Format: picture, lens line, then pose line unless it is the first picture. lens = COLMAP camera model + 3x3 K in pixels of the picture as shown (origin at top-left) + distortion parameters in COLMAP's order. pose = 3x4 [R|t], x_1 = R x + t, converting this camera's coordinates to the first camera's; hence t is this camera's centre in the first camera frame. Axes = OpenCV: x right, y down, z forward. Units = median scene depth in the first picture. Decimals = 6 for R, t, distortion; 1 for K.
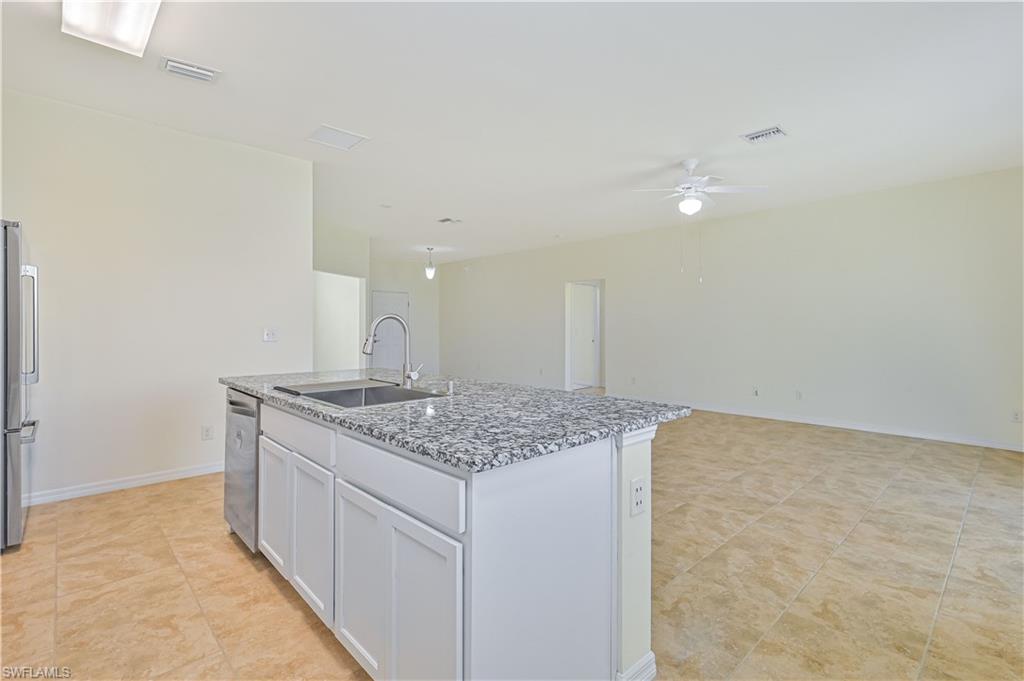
lens RADIAL K [[457.5, 0, 537.7], [0, 457.5, 334.2], [0, 0, 1]] dist [0.001362, -0.001568]
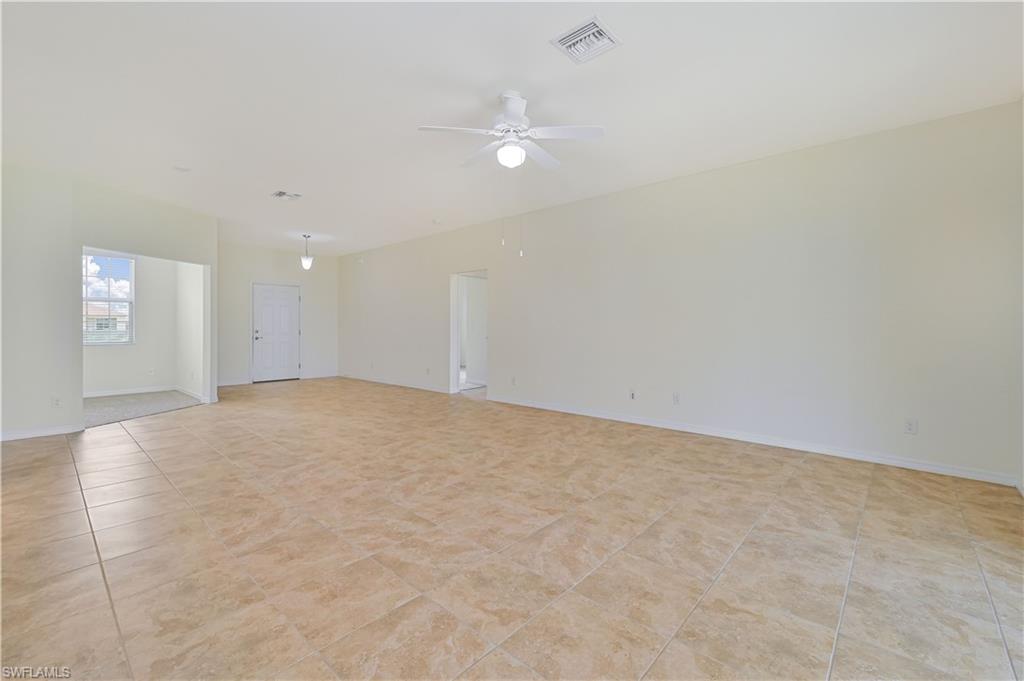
lens RADIAL K [[425.2, 0, 522.2], [0, 425.2, 333.0], [0, 0, 1]] dist [-0.007974, 0.000056]
pose [[0.997034, -0.000789, 0.076956, 0.298949], [0.000732, 0.999999, 0.000764, 0.011570], [-0.076956, -0.000706, 0.997034, 0.302426]]
